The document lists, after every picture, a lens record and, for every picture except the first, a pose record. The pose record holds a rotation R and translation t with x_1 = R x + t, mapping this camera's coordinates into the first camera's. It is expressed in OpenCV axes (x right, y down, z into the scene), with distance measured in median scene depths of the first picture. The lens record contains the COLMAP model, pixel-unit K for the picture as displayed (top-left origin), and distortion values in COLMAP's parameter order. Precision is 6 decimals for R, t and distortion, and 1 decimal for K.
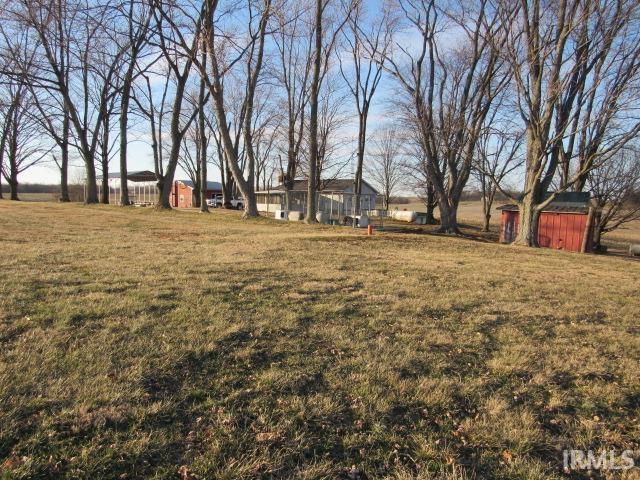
lens RADIAL K [[449.4, 0, 319.0], [0, 449.4, 241.9], [0, 0, 1]] dist [-0.039323, 0.000740]
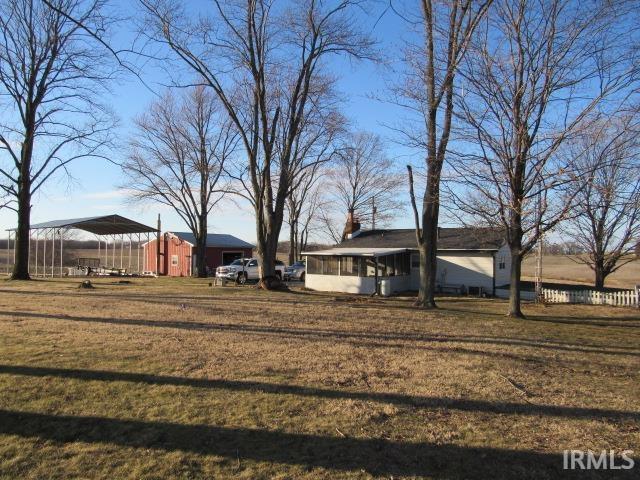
lens RADIAL K [[449.4, 0, 321.4], [0, 449.4, 238.6], [0, 0, 1]] dist [-0.039323, 0.000740]
pose [[0.999959, -0.003227, 0.008504, -0.122369], [0.004280, 0.991908, -0.126884, -0.054863], [-0.008026, 0.126915, 0.991881, 0.428112]]
